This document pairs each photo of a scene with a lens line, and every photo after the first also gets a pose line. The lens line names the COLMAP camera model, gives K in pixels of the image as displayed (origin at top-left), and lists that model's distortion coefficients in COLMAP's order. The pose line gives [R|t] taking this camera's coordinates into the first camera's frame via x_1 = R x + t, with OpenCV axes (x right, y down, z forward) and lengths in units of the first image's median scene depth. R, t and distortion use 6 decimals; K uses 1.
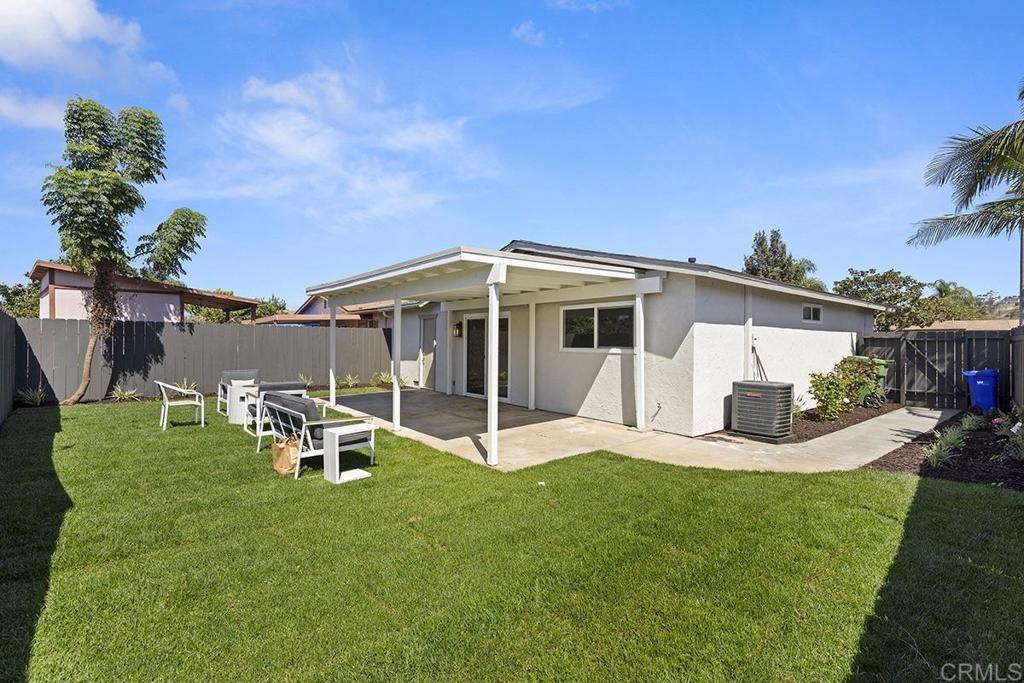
lens RADIAL K [[467.2, 0, 515.4], [0, 467.2, 338.7], [0, 0, 1]] dist [0.008098, -0.001578]
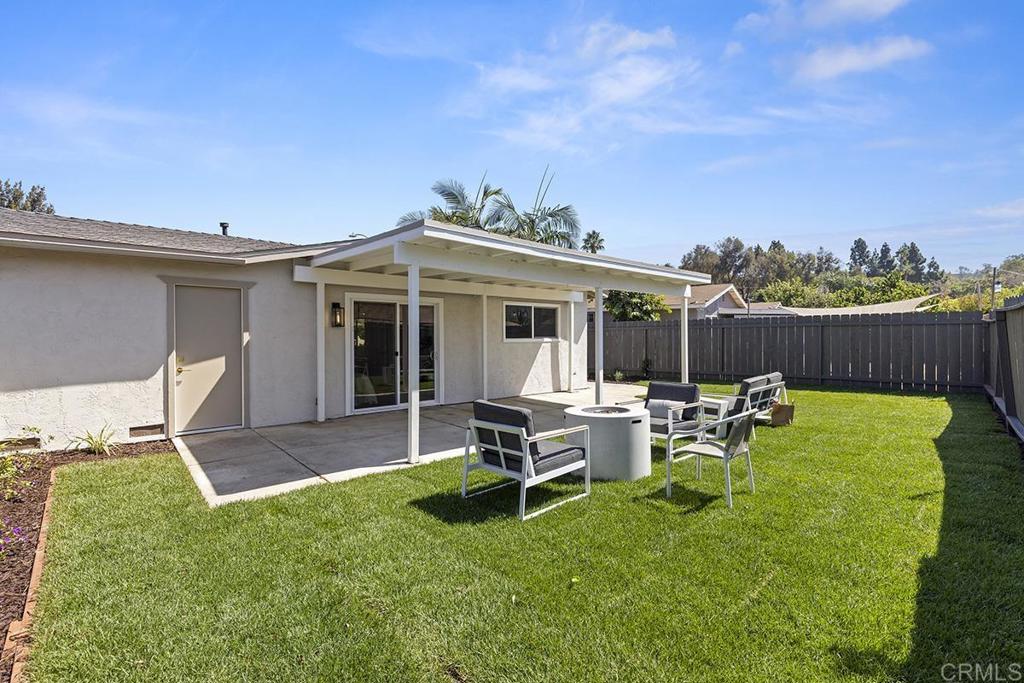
lens RADIAL K [[467.2, 0, 515.9], [0, 467.2, 338.9], [0, 0, 1]] dist [0.008098, -0.001578]
pose [[-0.060301, -0.015792, 0.998055, -1.077265], [-0.004365, 0.999869, 0.015557, 0.002515], [-0.998171, -0.003418, -0.060362, 1.111291]]
